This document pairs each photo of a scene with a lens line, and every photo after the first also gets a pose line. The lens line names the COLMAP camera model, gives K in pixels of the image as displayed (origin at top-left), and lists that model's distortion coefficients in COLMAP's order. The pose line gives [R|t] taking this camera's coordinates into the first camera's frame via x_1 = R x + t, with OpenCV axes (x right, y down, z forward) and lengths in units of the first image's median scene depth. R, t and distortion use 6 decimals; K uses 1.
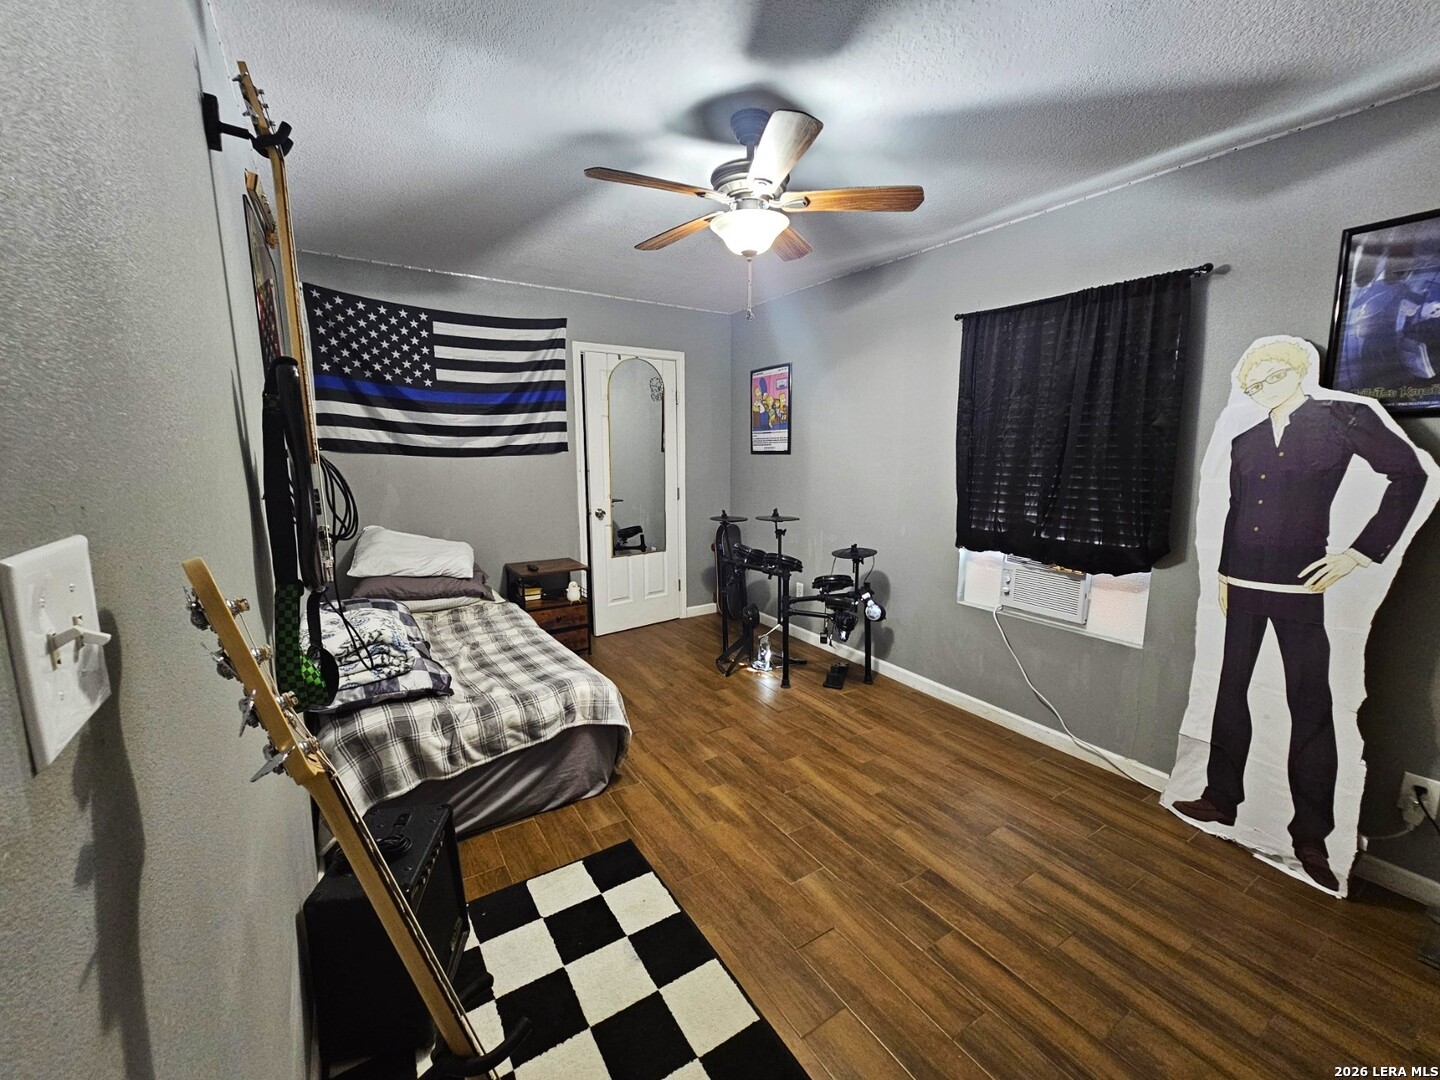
lens RADIAL K [[597.8, 0, 718.6], [0, 597.8, 537.9], [0, 0, 1]] dist [0.004017, -0.000969]
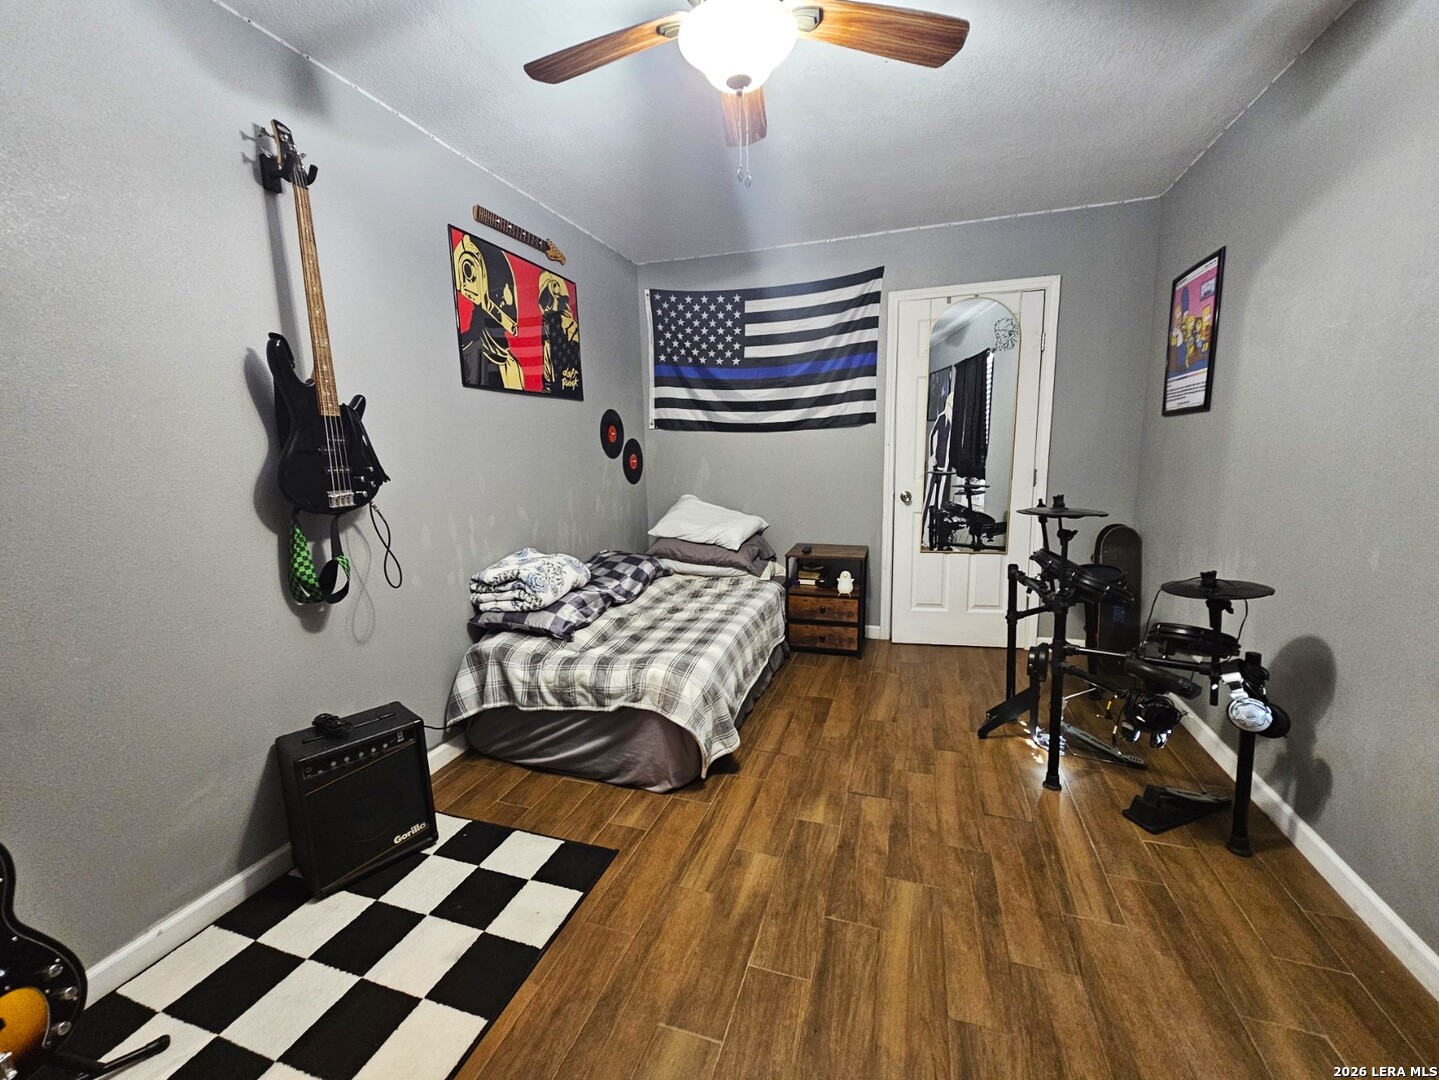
lens RADIAL K [[597.4, 0, 714.7], [0, 597.4, 538.7], [0, 0, 1]] dist [0.004017, -0.000969]
pose [[0.621062, 0.103437, -0.776906, 0.365068], [-0.095795, 0.993839, 0.055740, -0.005253], [0.777886, 0.039806, 0.627144, 0.351585]]
